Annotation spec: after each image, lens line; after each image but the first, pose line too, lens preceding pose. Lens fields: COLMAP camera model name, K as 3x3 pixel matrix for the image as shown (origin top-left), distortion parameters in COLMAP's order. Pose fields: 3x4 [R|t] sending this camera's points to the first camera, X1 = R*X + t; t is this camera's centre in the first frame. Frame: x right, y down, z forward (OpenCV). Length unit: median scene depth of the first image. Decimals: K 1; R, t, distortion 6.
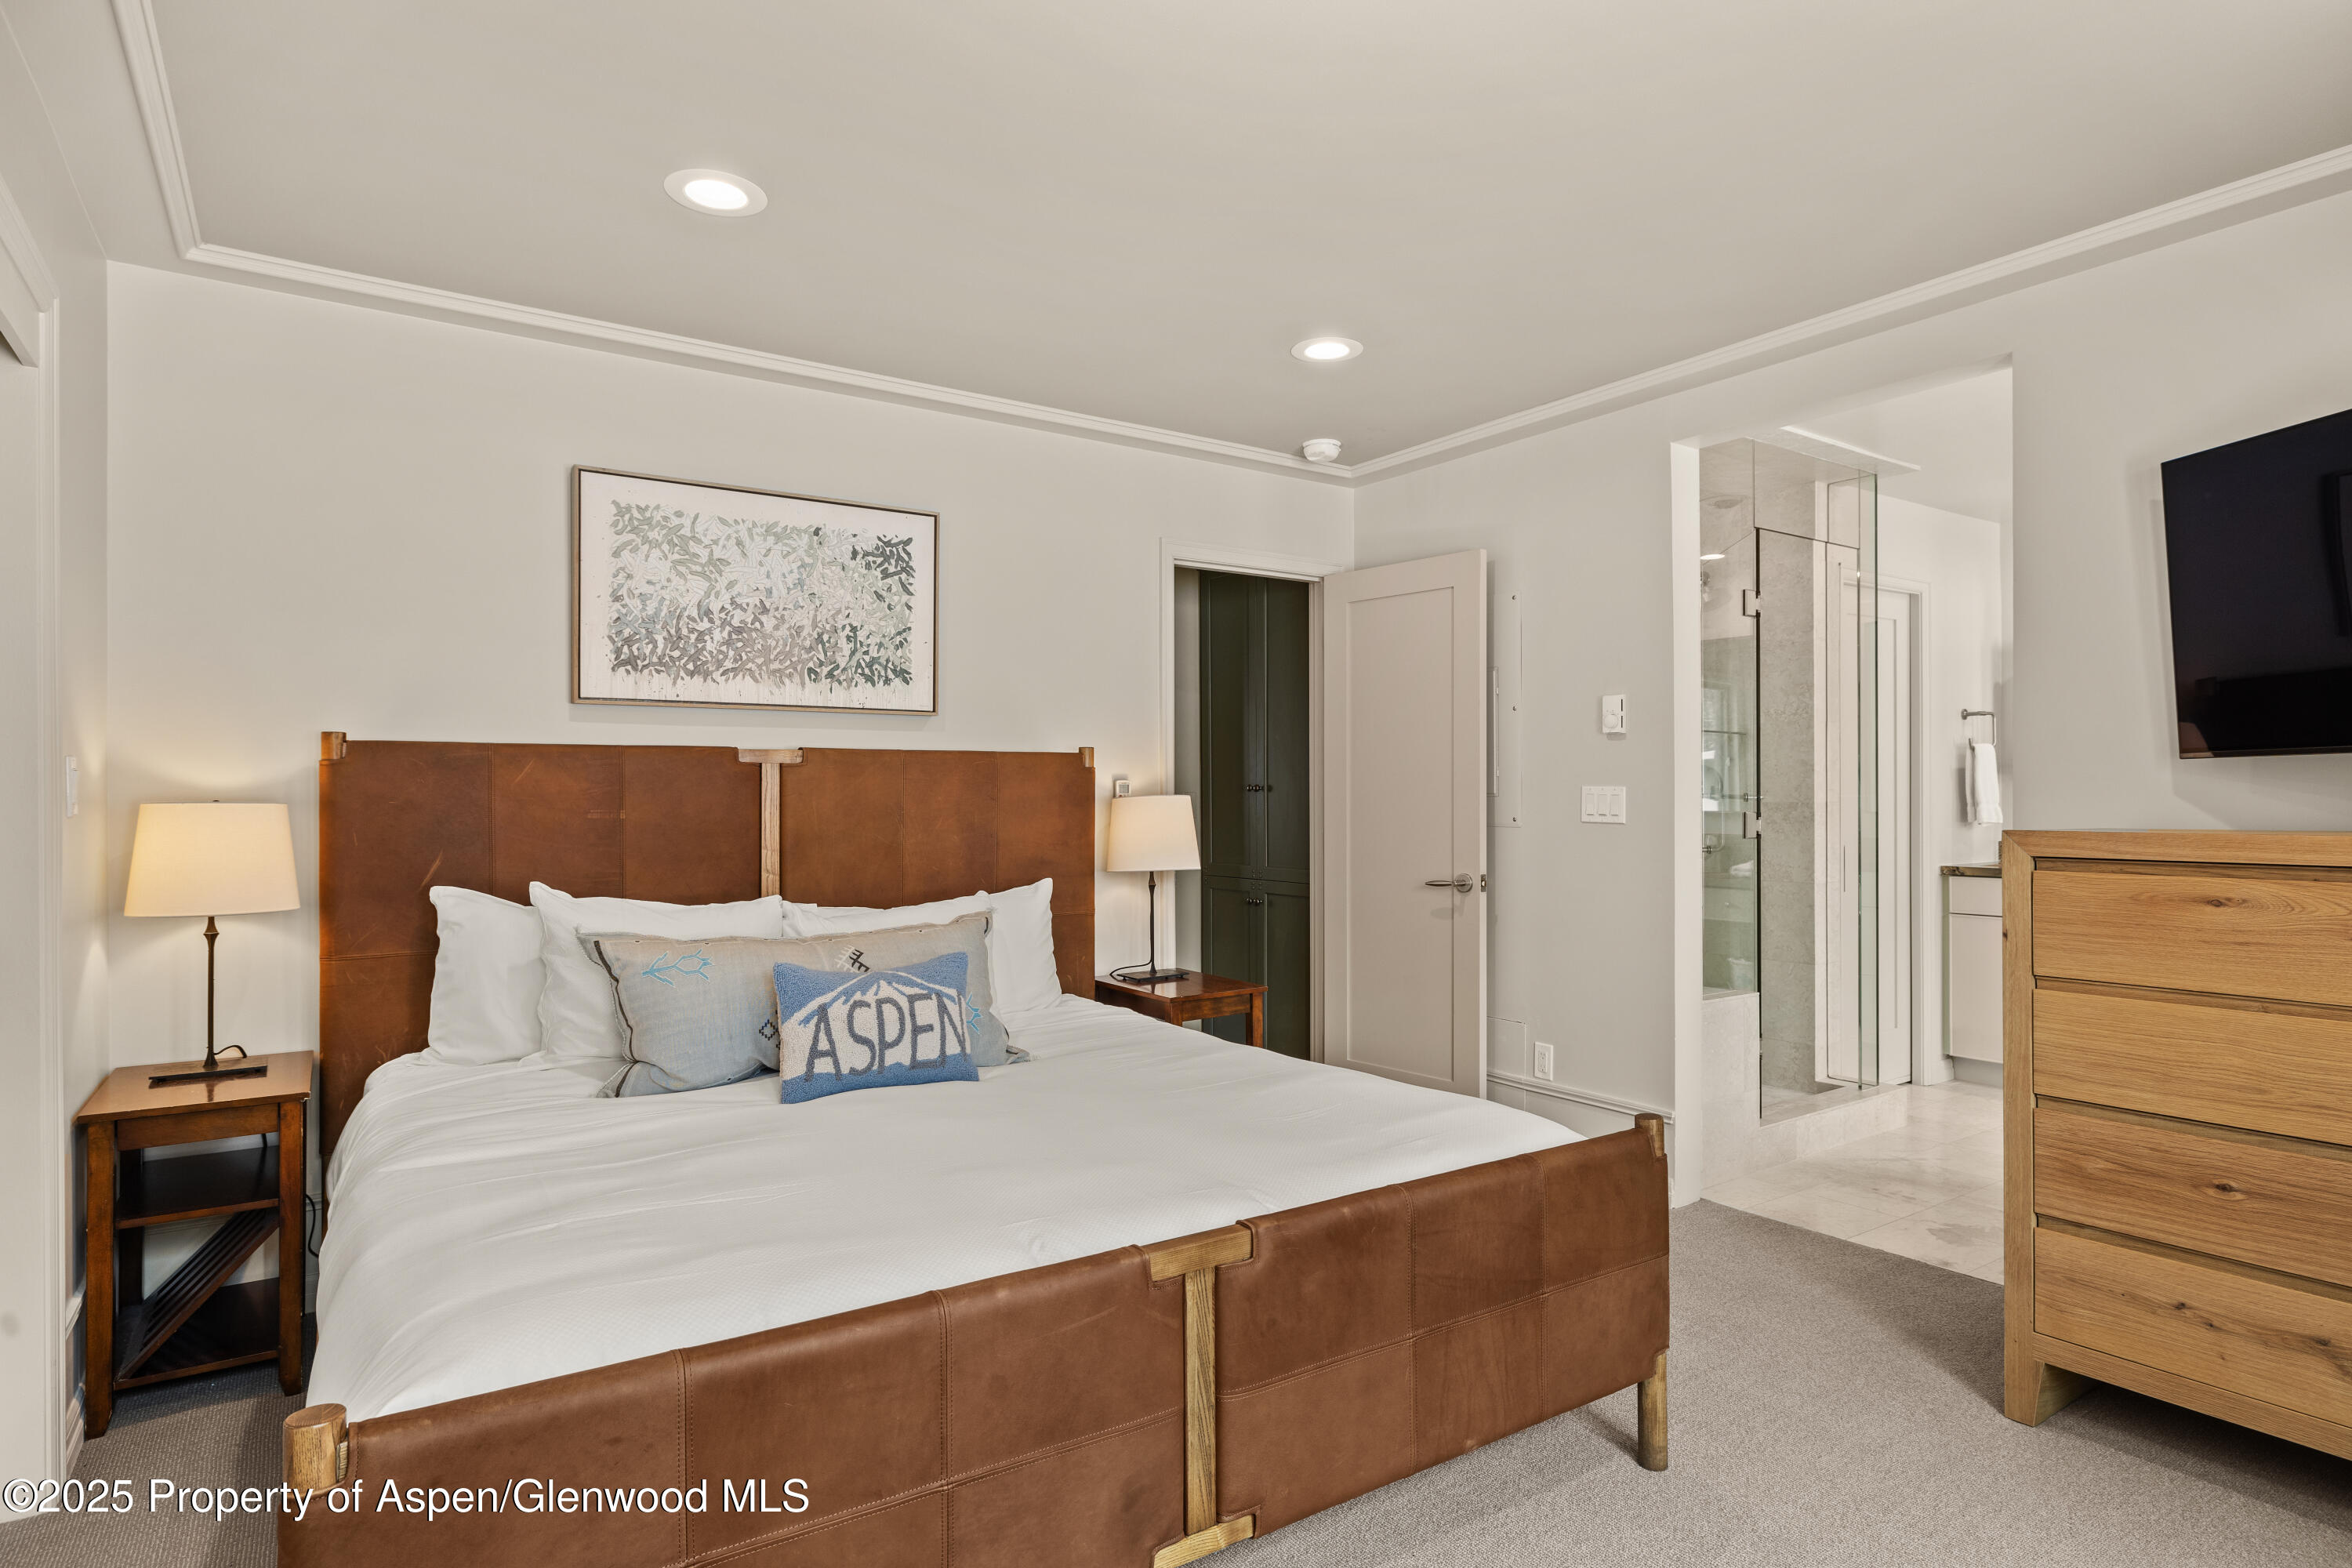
lens RADIAL K [[1265.5, 0, 1181.6], [0, 1265.5, 793.4], [0, 0, 1]] dist [-0.000622, -0.000068]
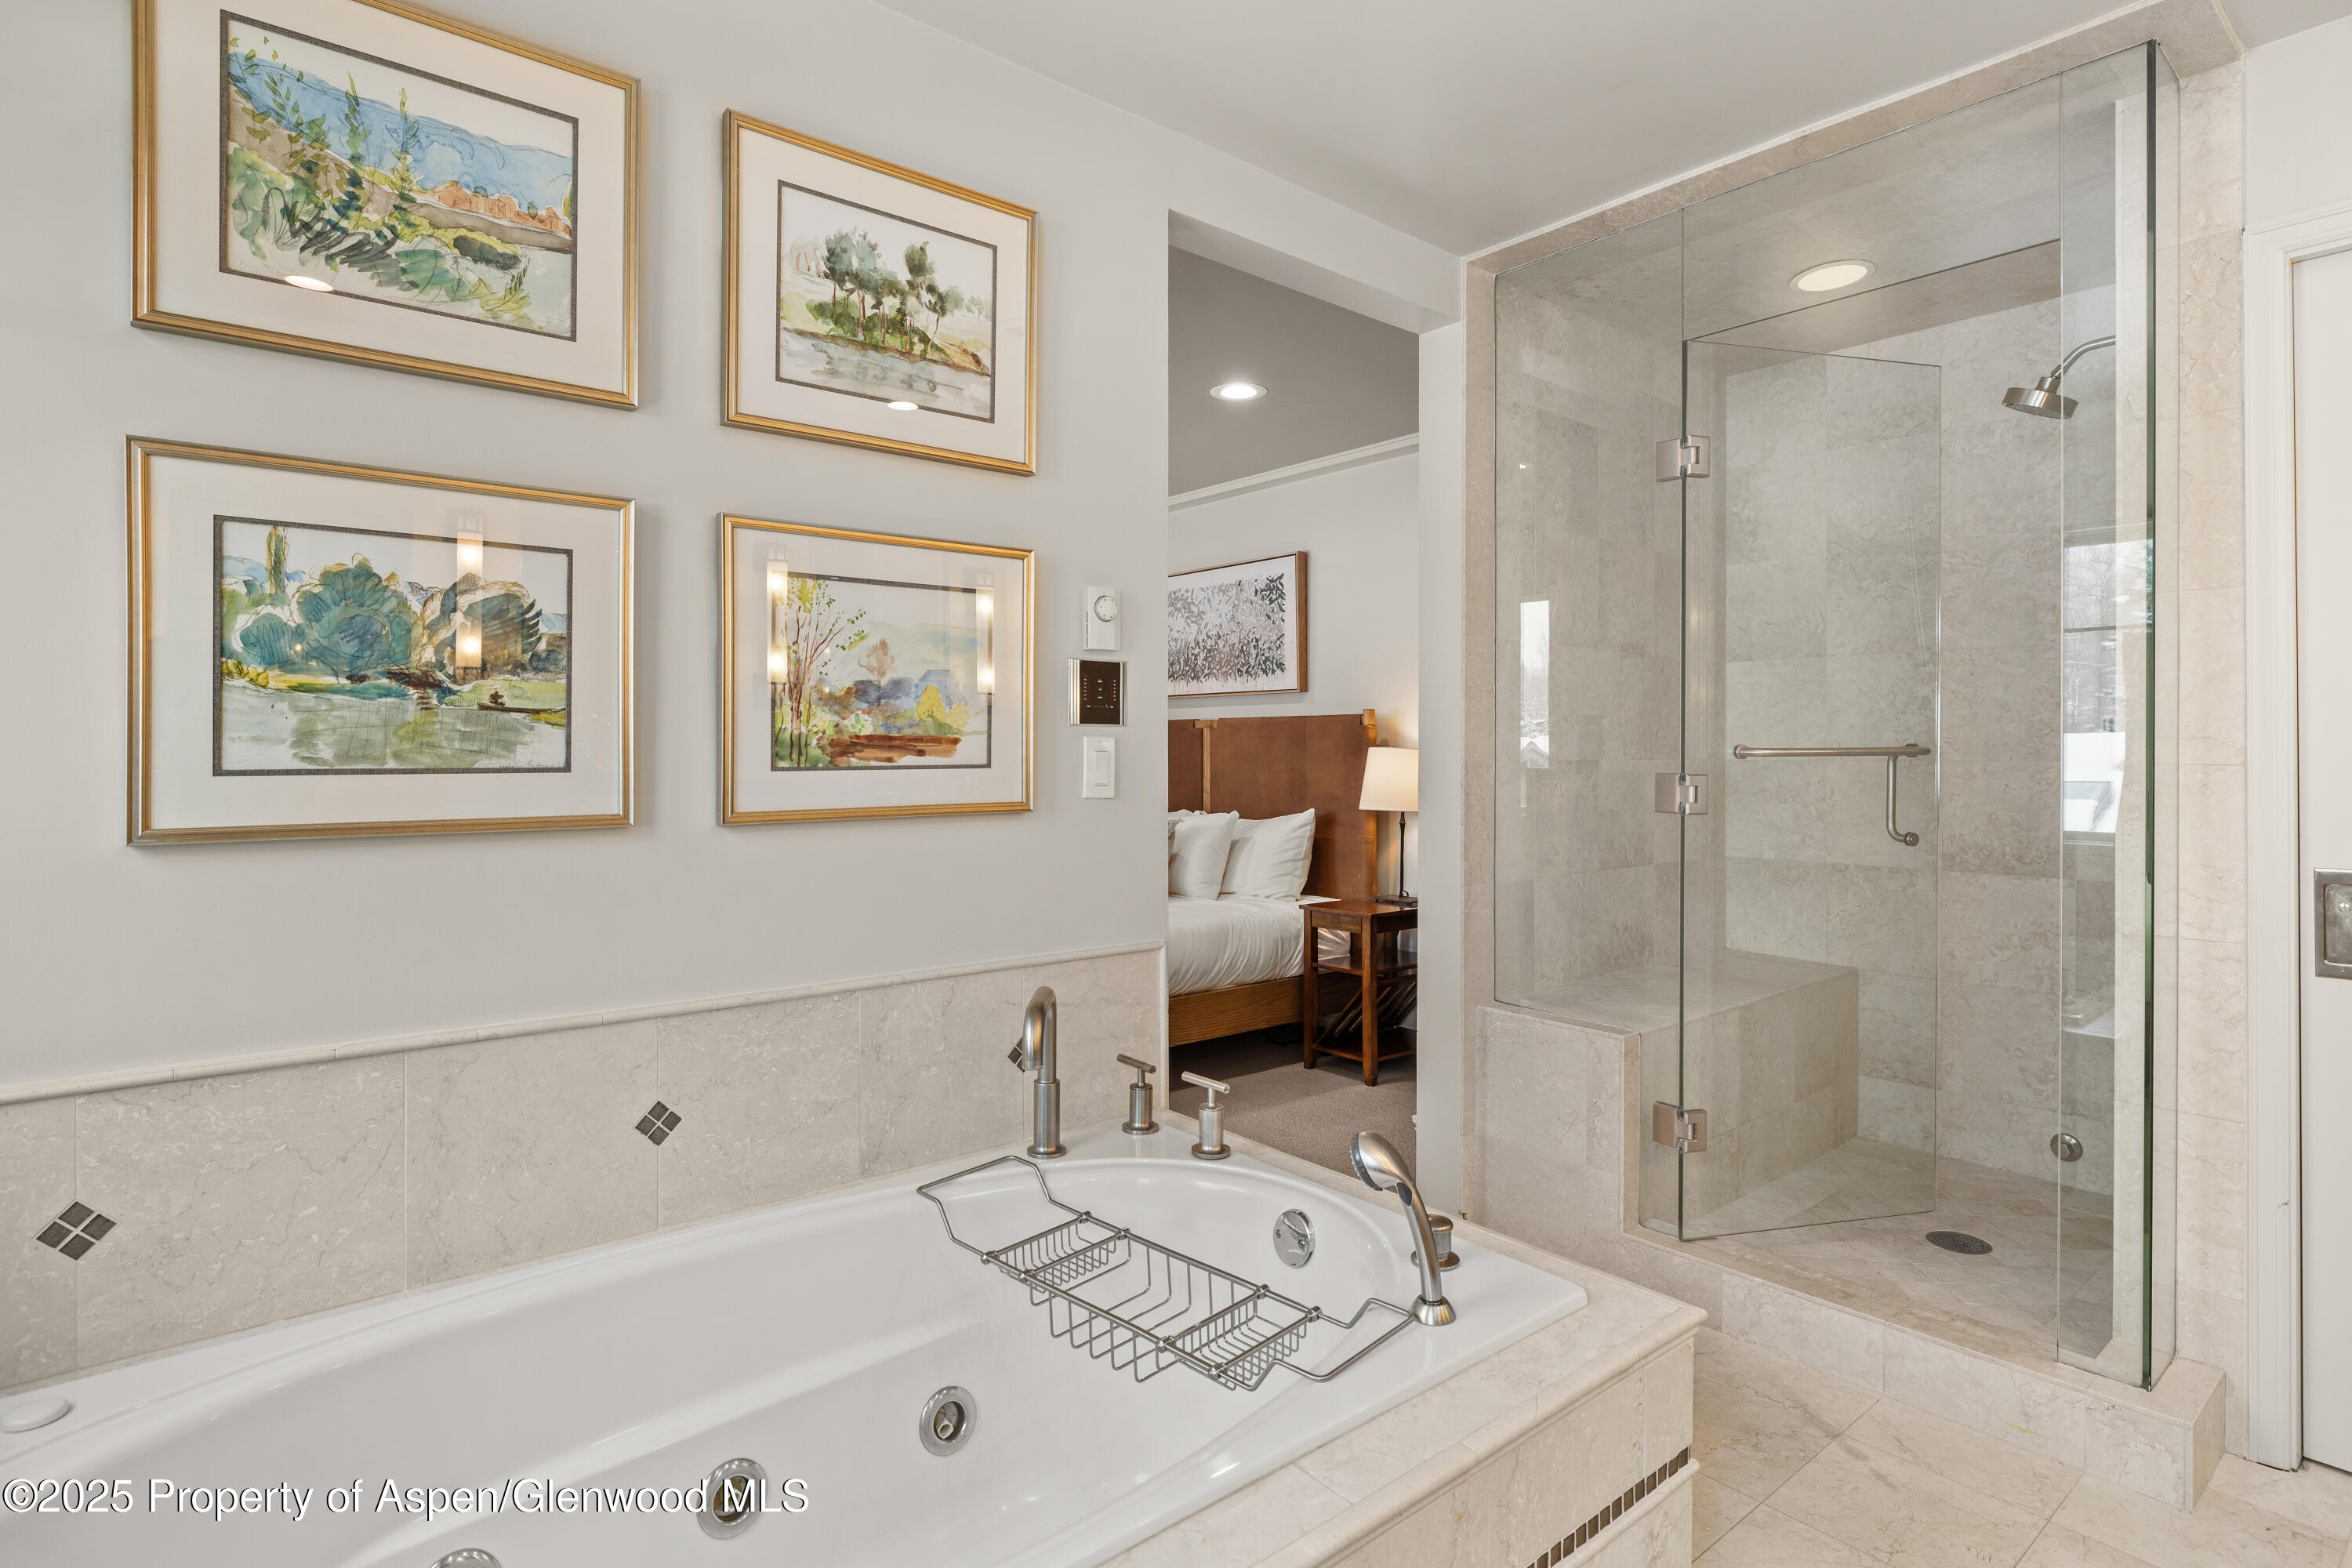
lens RADIAL K [[1189.9, 0, 1179.2], [0, 1189.9, 758.3], [0, 0, 1]] dist [0.000131, 0.000050]
pose [[0.088114, 0.006724, -0.996088, 1.192444], [-0.005360, 0.999966, 0.006276, 0.006054], [0.996096, 0.004786, 0.088147, 0.780820]]
